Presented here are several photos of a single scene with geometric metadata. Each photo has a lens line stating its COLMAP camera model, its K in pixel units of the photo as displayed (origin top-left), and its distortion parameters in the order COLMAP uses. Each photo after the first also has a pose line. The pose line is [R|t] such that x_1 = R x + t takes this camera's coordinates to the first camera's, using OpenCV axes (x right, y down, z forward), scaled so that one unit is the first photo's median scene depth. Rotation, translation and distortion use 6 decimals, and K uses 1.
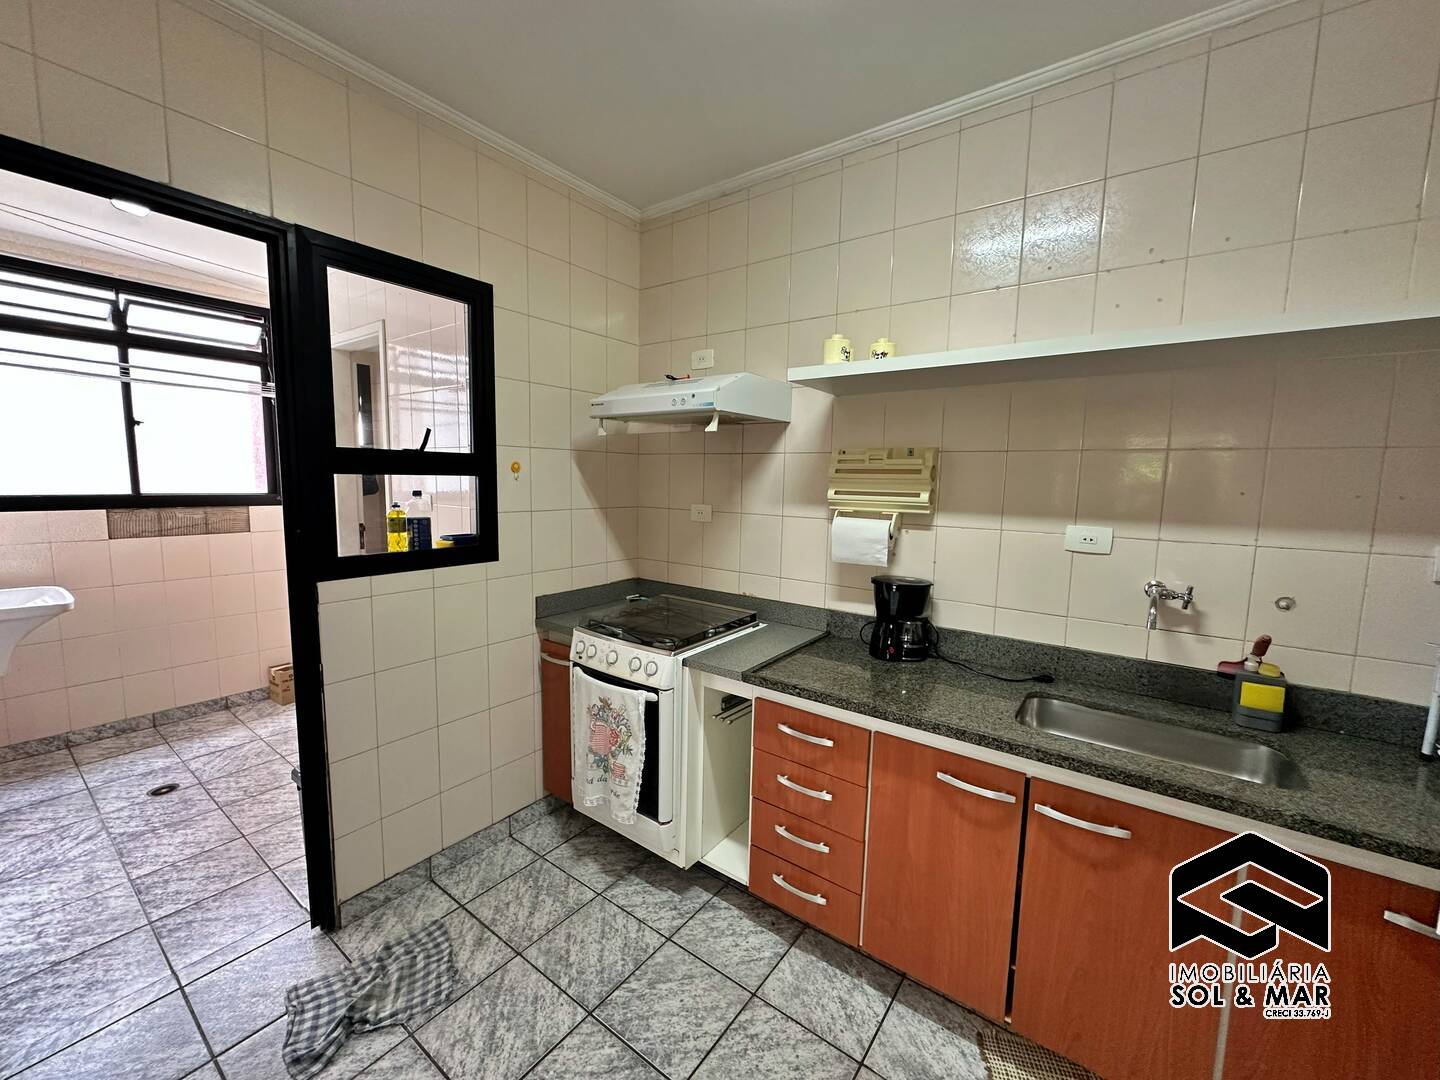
lens RADIAL K [[573.9, 0, 720.0], [0, 573.9, 540.0], [0, 0, 1]] dist [-0.002864, 0.000925]
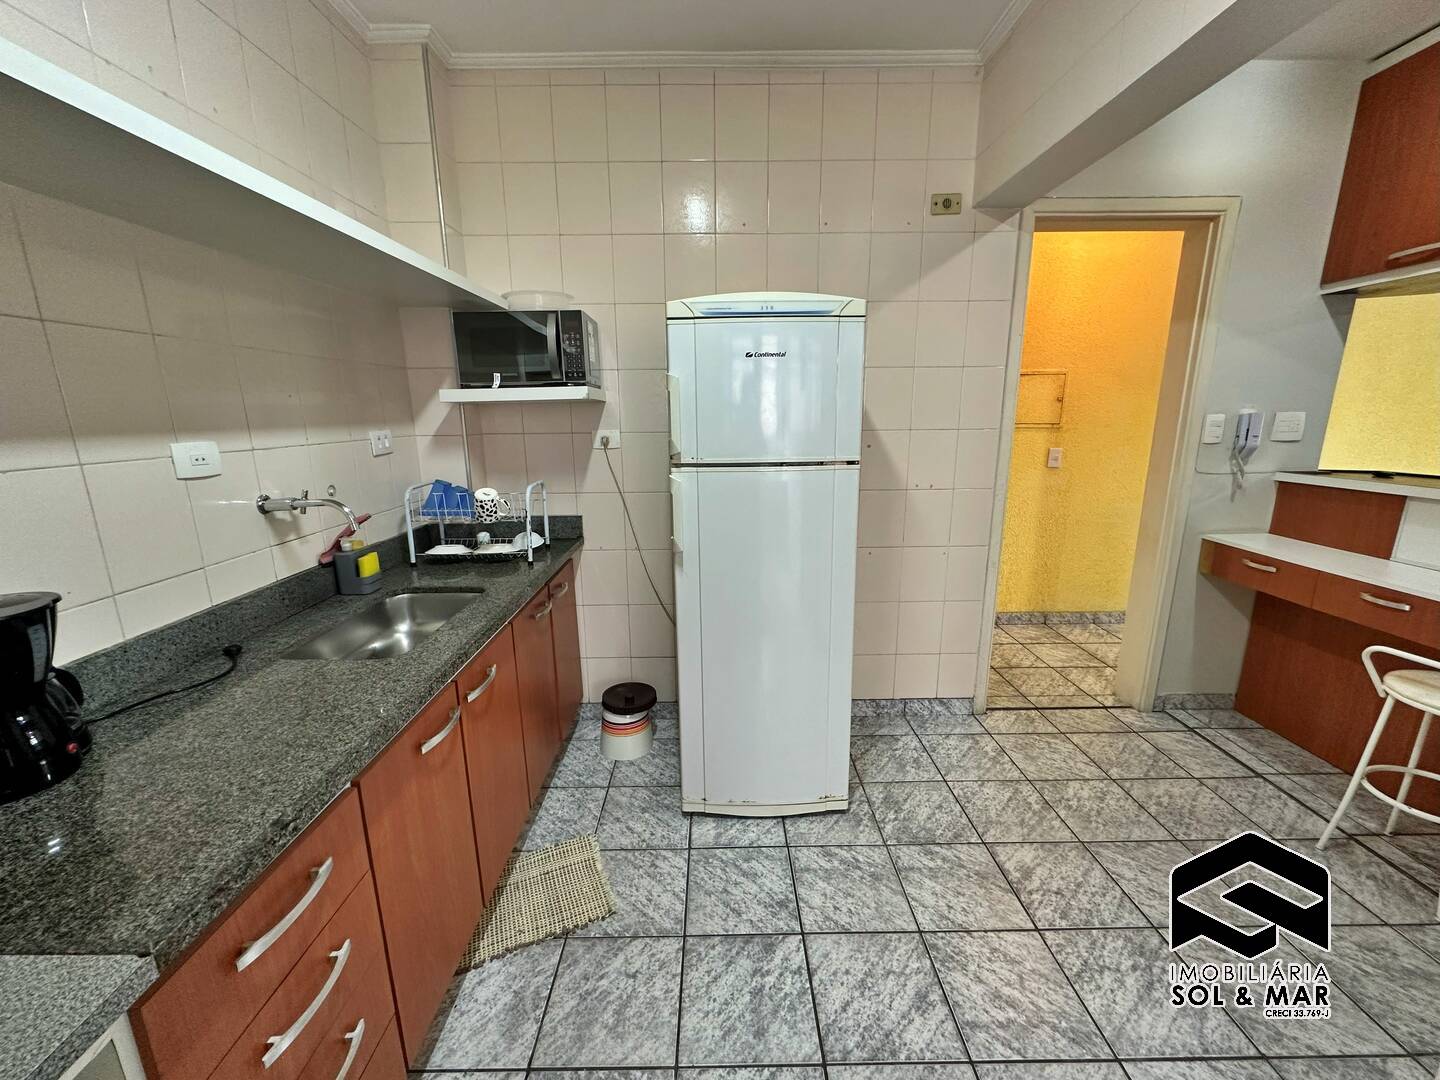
lens RADIAL K [[573.3, 0, 720.0], [0, 573.3, 540.0], [0, 0, 1]] dist [-0.001503, 0.000523]
pose [[-0.597874, -0.190472, 0.778632, -0.325200], [0.086727, 0.950286, 0.299057, -0.057065], [-0.796885, 0.246327, -0.551632, 0.764916]]
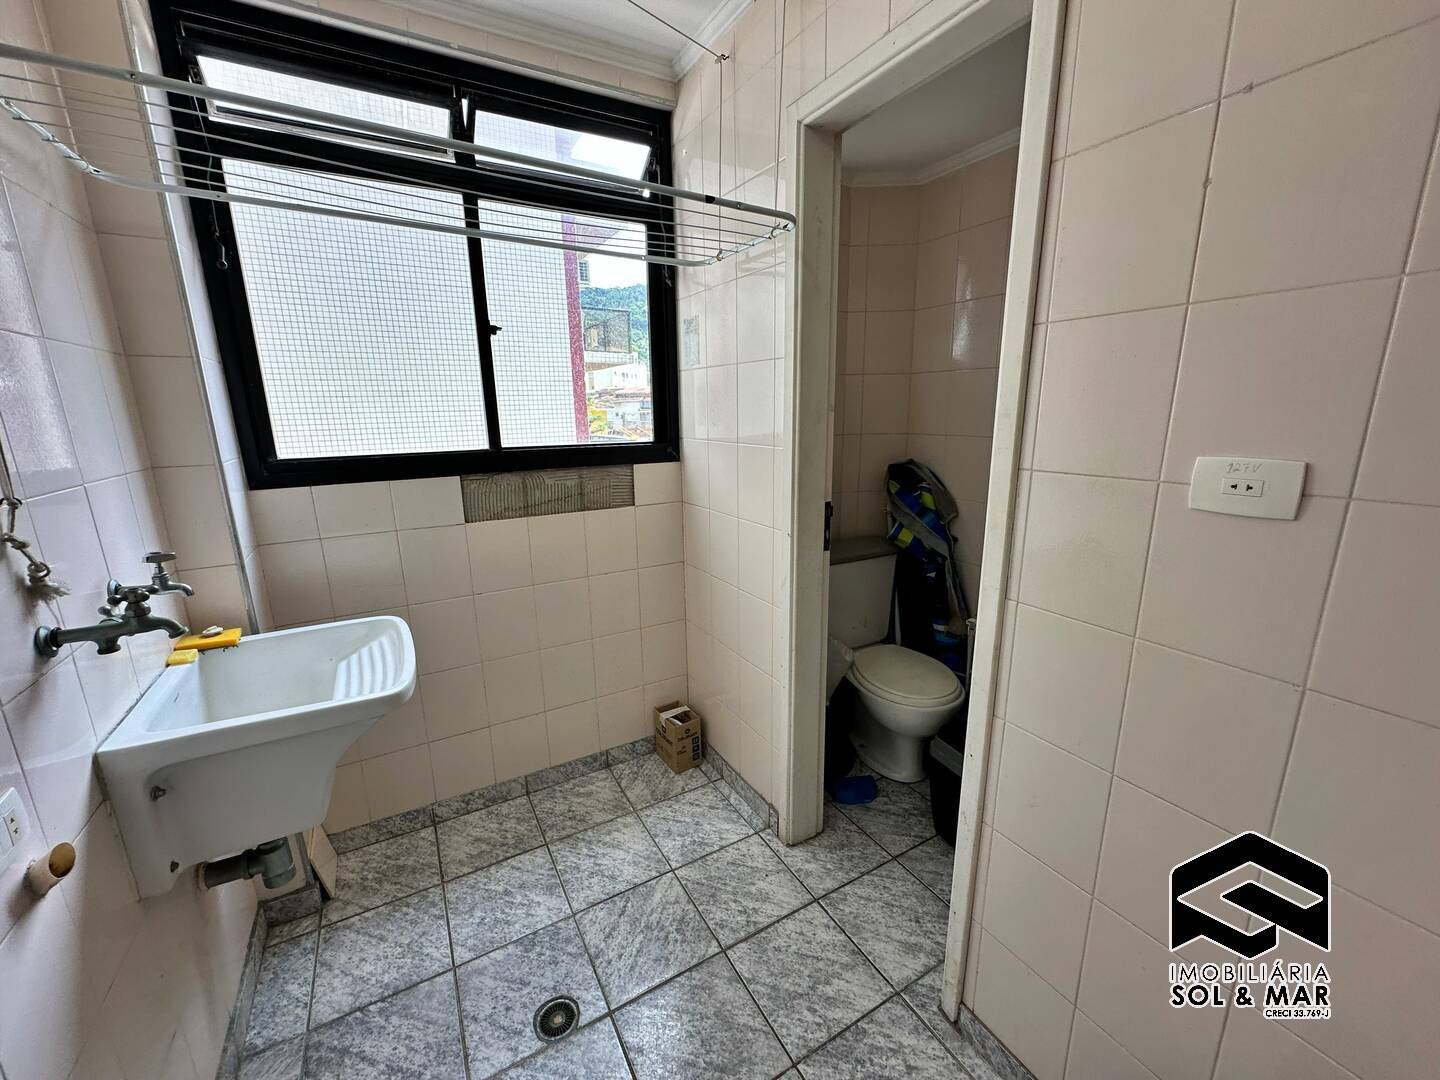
lens RADIAL K [[573.9, 0, 720.0], [0, 573.9, 540.0], [0, 0, 1]] dist [-0.002864, 0.000925]
pose [[0.913975, 0.058712, -0.401501, -0.855924], [-0.011267, 0.992767, 0.119526, -0.095238], [0.405614, -0.104721, 0.908026, 0.827899]]
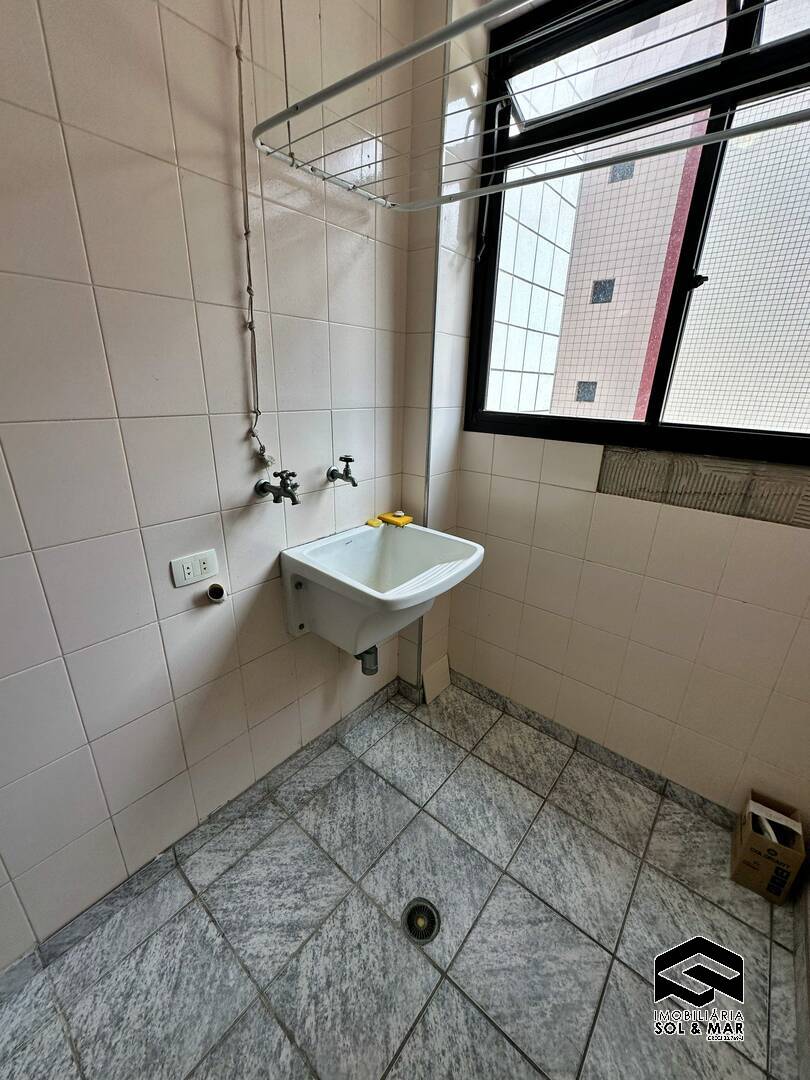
lens RADIAL K [[430.4, 0, 404.2], [0, 430.4, 540.1], [0, 0, 1]] dist [-0.002864, 0.000925]
pose [[-0.060112, 0.326223, -0.943380, -0.888116], [-0.139100, 0.933130, 0.331542, -0.126258], [0.988452, 0.151154, -0.010715, 1.228411]]
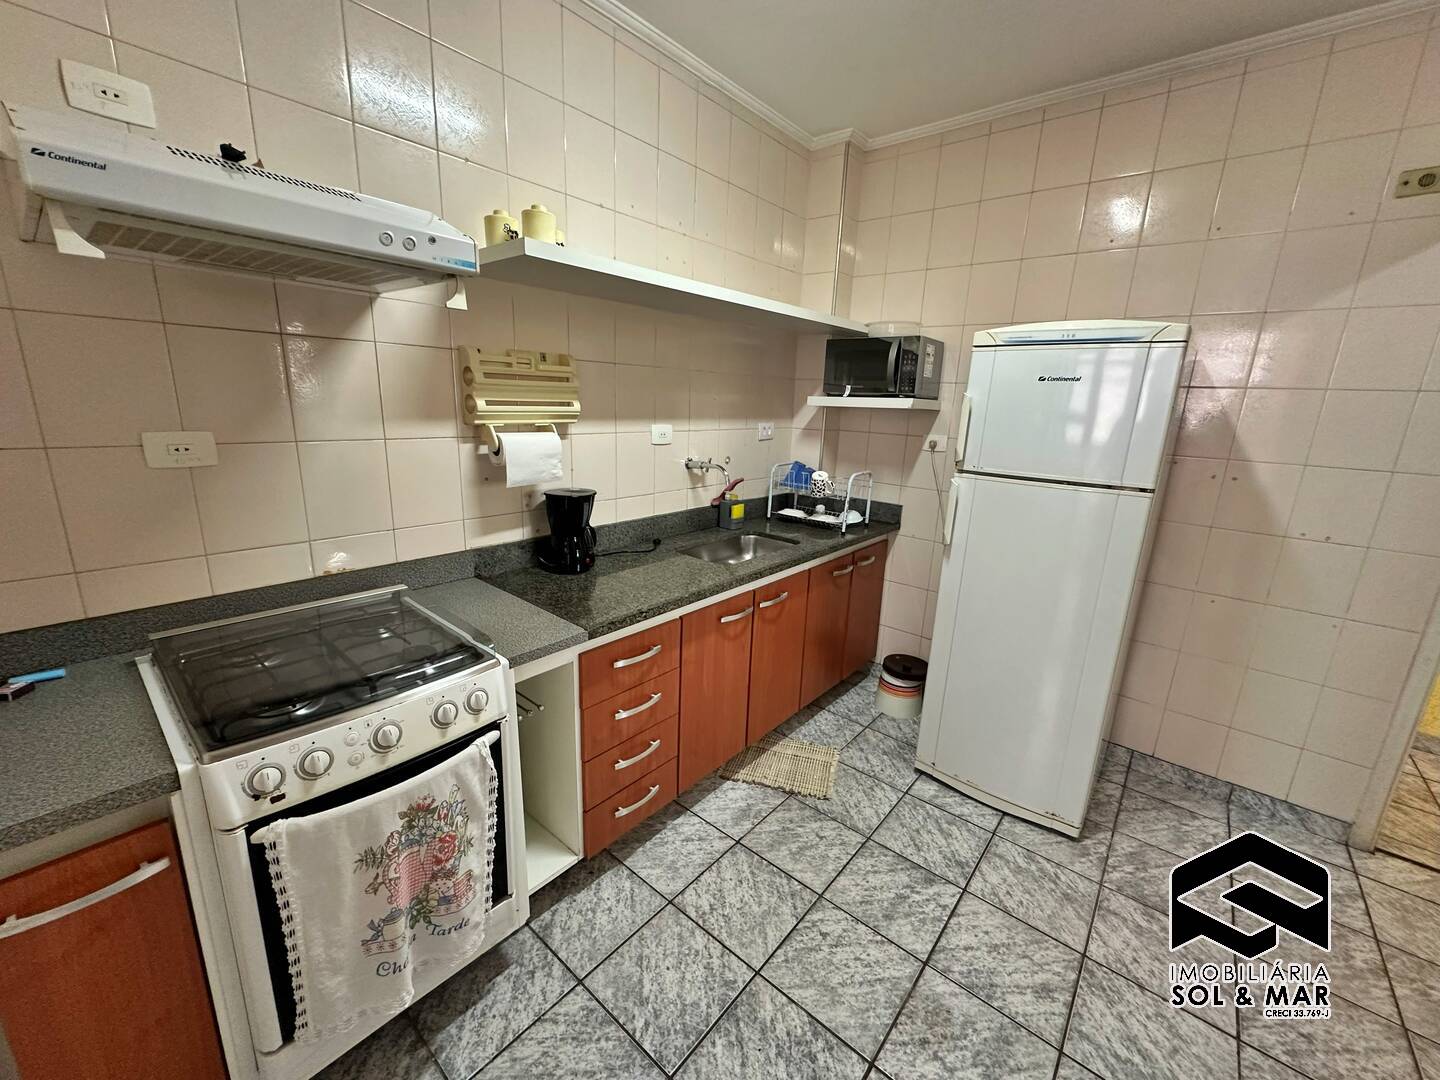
lens RADIAL K [[573.9, 0, 720.0], [0, 573.9, 540.0], [0, 0, 1]] dist [-0.002864, 0.000925]
pose [[0.068403, -0.257339, 0.963897, -0.633969], [0.072716, 0.964876, 0.252440, -0.080411], [-0.995004, 0.052823, 0.084713, 0.648817]]
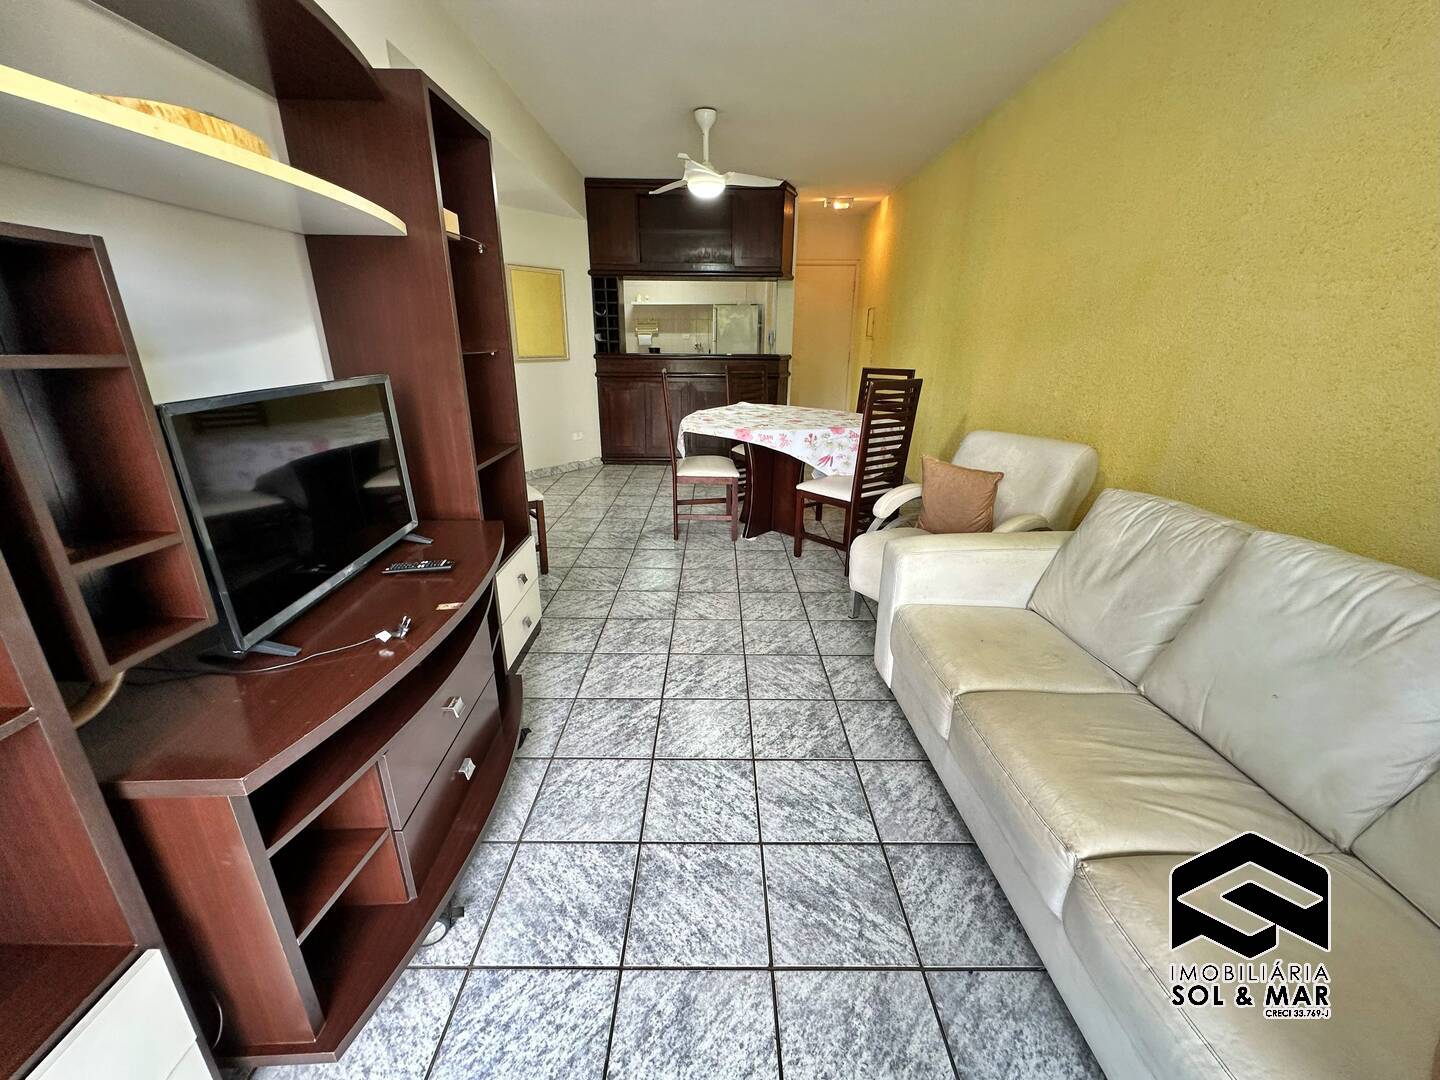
lens RADIAL K [[573.9, 0, 720.0], [0, 573.9, 540.0], [0, 0, 1]] dist [-0.002864, 0.000925]
pose [[0.806238, -0.213280, 0.551807, -2.223743], [0.079117, 0.963245, 0.256710, 0.428581], [-0.586277, -0.163312, 0.793479, -3.381983]]
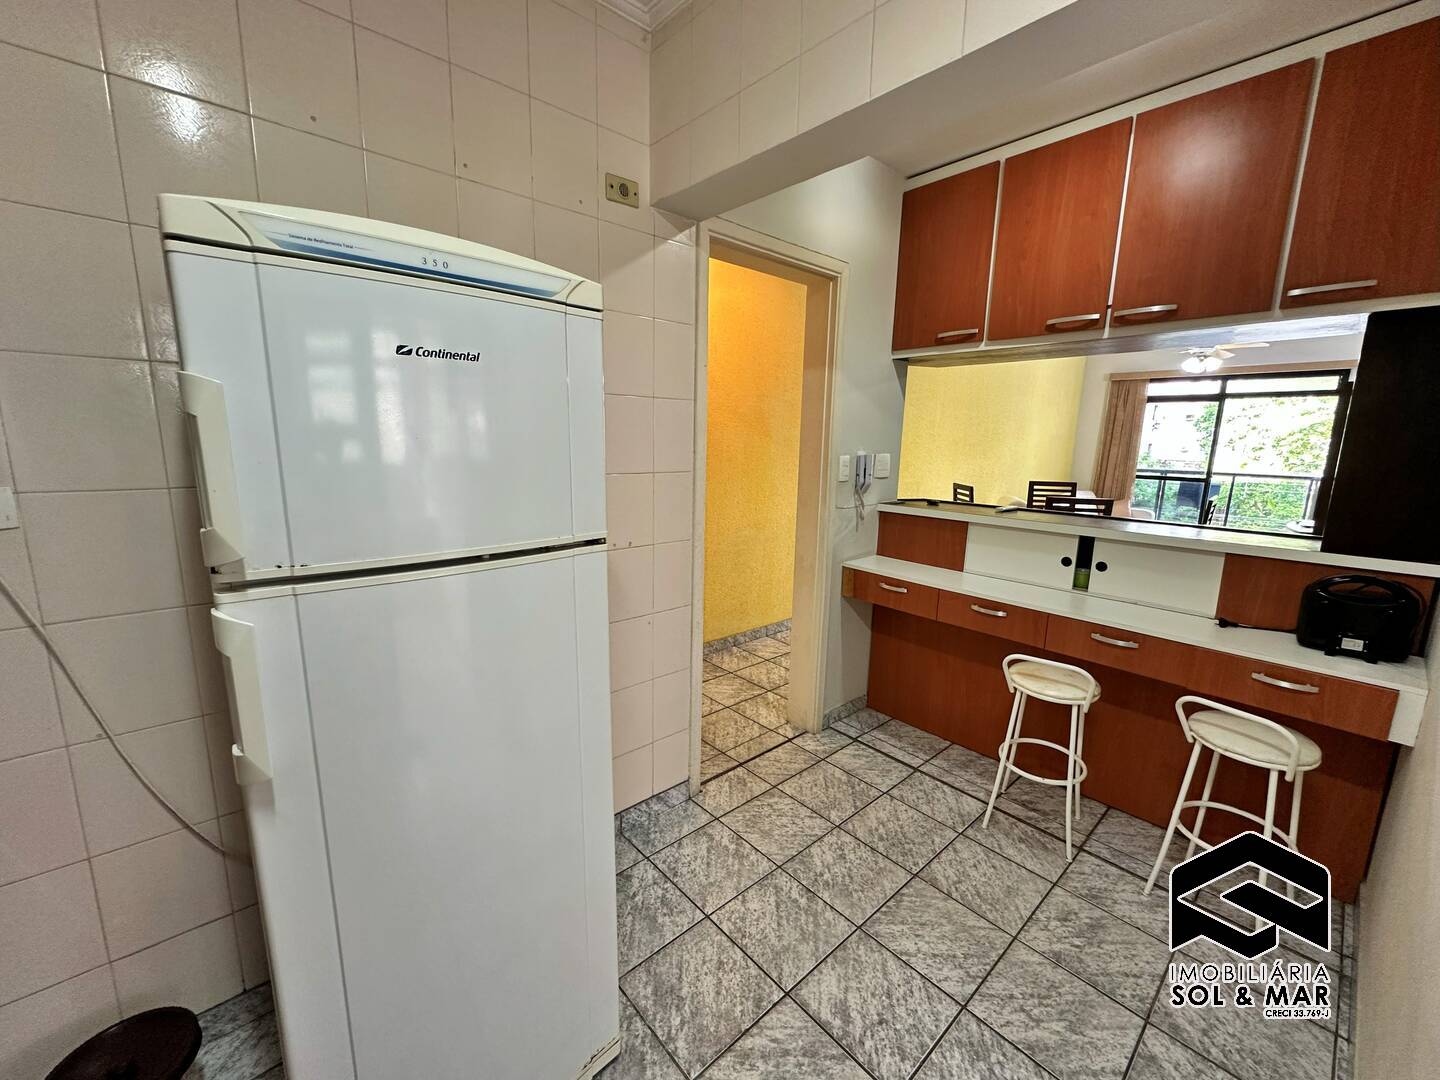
lens RADIAL K [[573.9, 0, 720.0], [0, 573.9, 540.0], [0, 0, 1]] dist [-0.002864, 0.000925]
pose [[-0.976802, -0.079703, 0.198758, 0.040755], [-0.018820, 0.956515, 0.291076, -0.053611], [-0.213315, 0.280583, -0.935826, 0.577721]]
